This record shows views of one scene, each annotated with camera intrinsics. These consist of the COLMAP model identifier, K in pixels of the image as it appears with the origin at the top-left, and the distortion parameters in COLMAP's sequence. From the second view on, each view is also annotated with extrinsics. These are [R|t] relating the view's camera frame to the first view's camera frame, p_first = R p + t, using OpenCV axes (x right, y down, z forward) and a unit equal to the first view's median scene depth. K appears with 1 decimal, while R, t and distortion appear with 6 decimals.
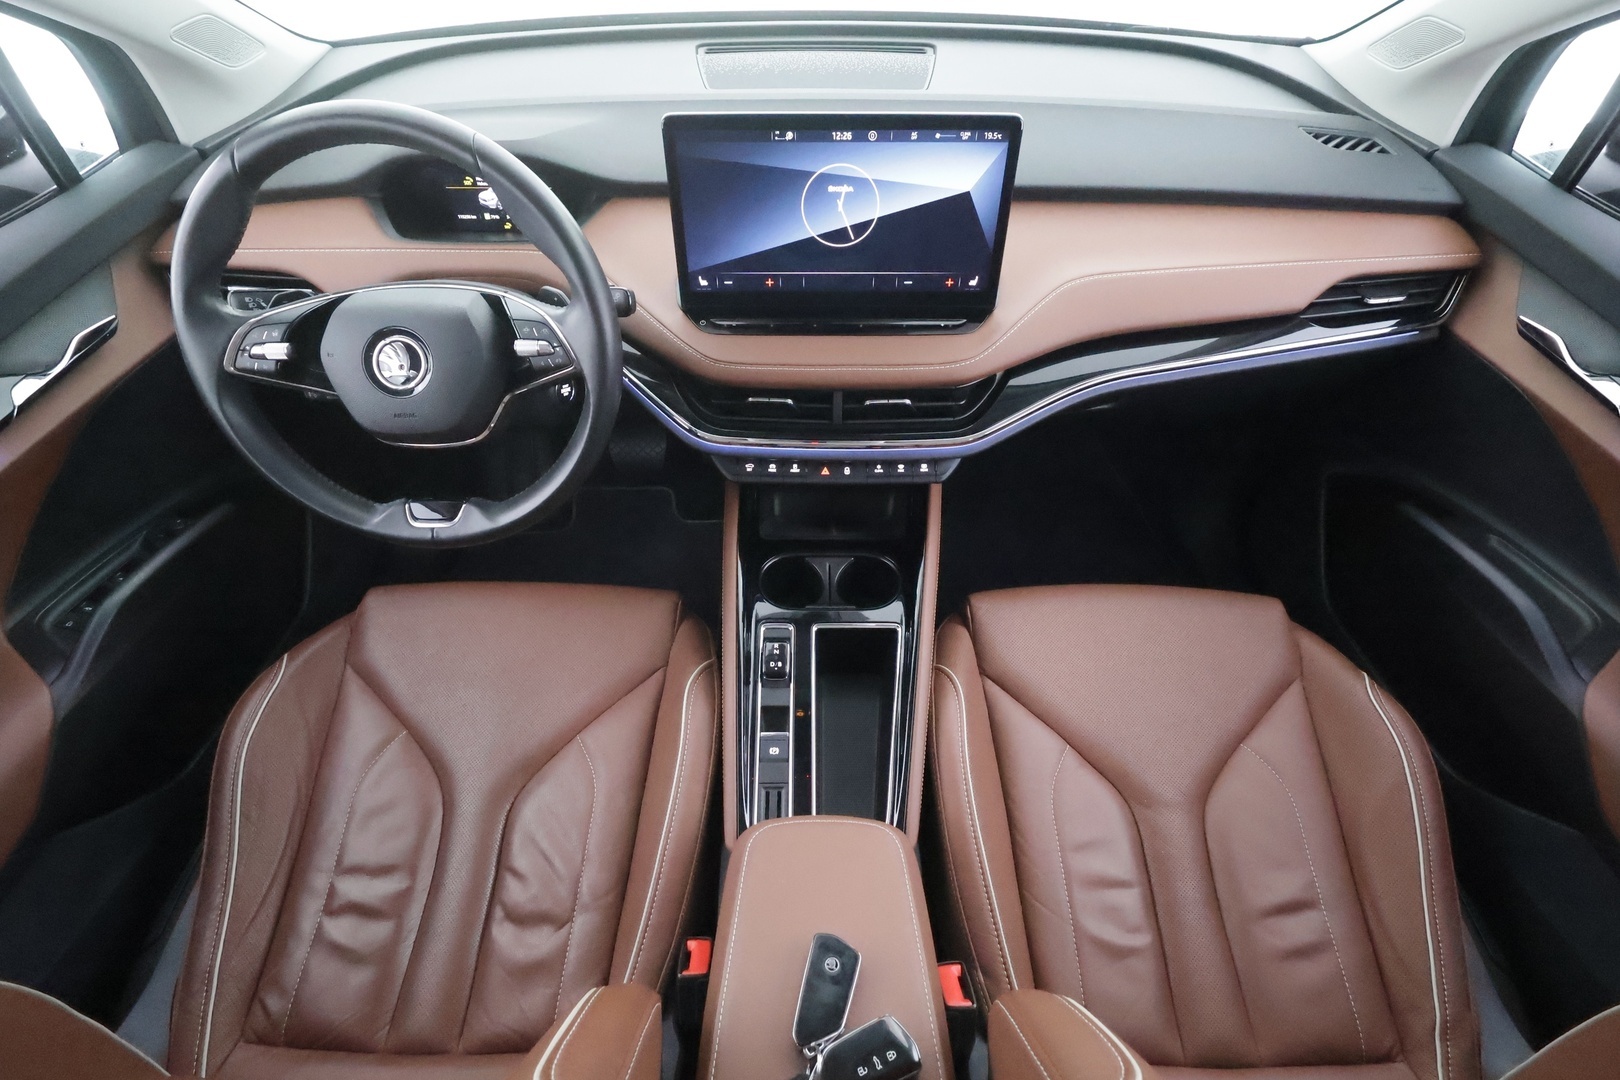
lens RADIAL K [[775.6, 0, 807.2], [0, 775.6, 541.5], [0, 0, 1]] dist [0.010934, 0.000977]
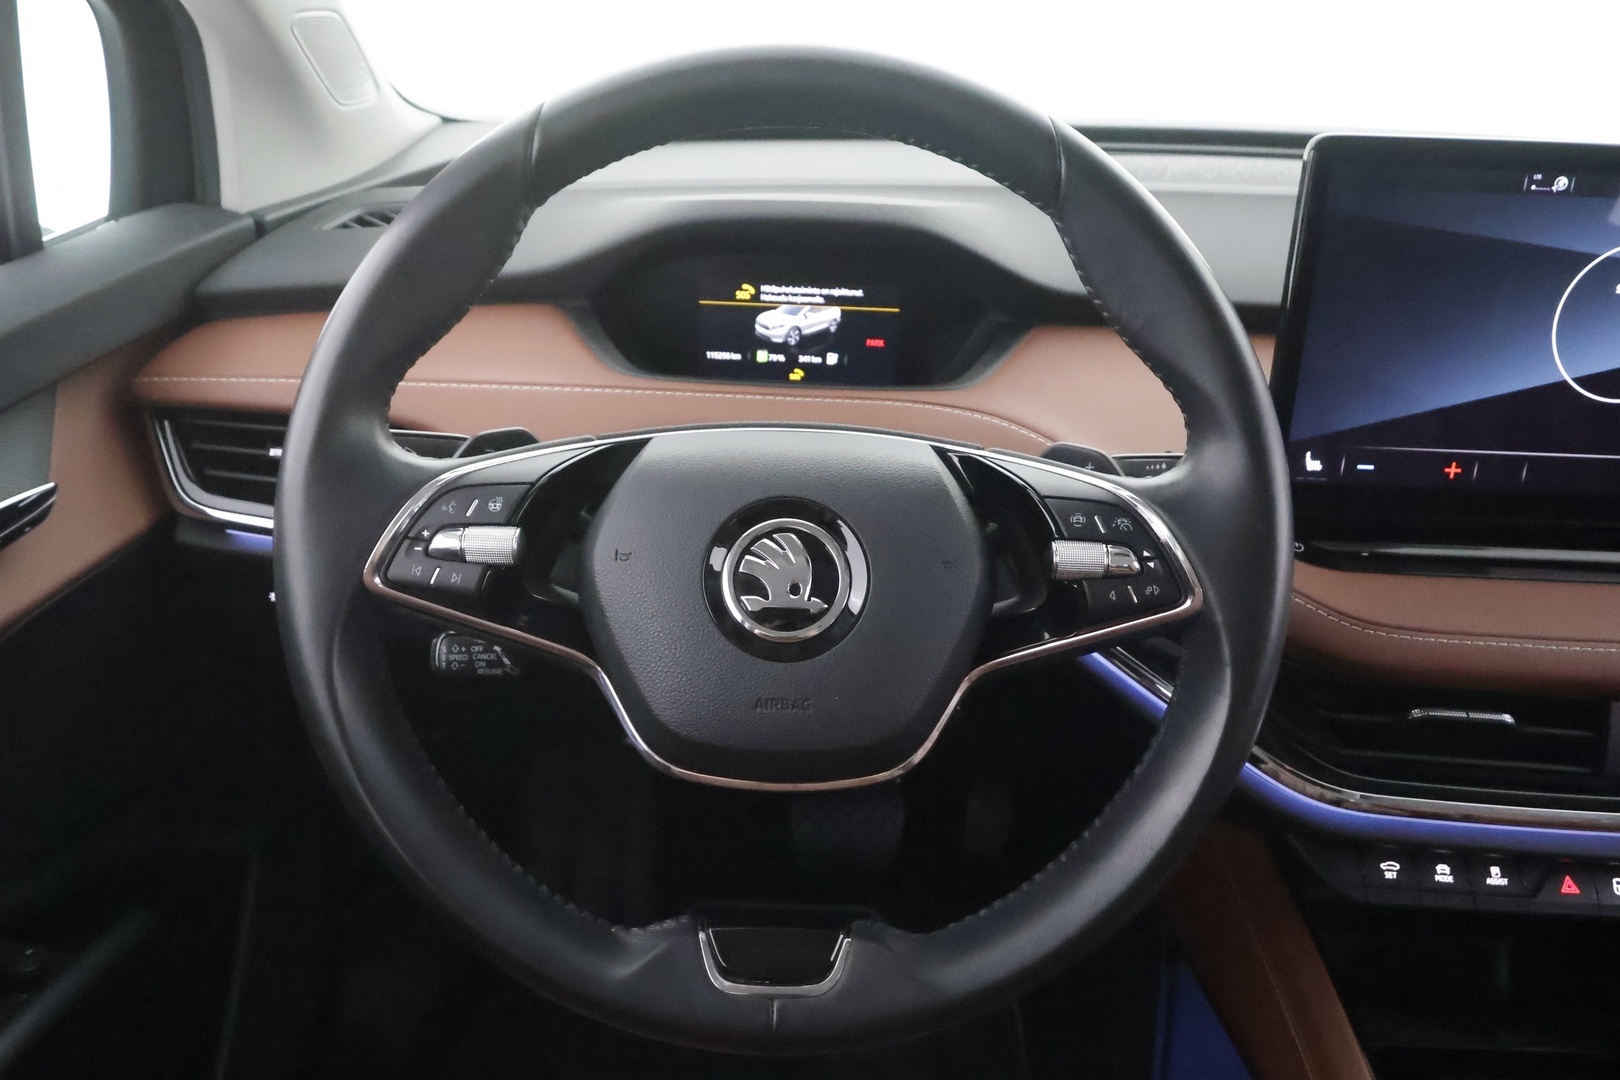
lens RADIAL K [[1216.0, 0, 815.9], [0, 1216.0, 539.1], [0, 0, 1]] dist [0.004501, -0.006633]
pose [[0.999110, 0.040571, 0.011584, -0.467116], [-0.033755, 0.933324, -0.357445, -0.015143], [-0.025314, 0.356736, 0.933862, 0.344947]]
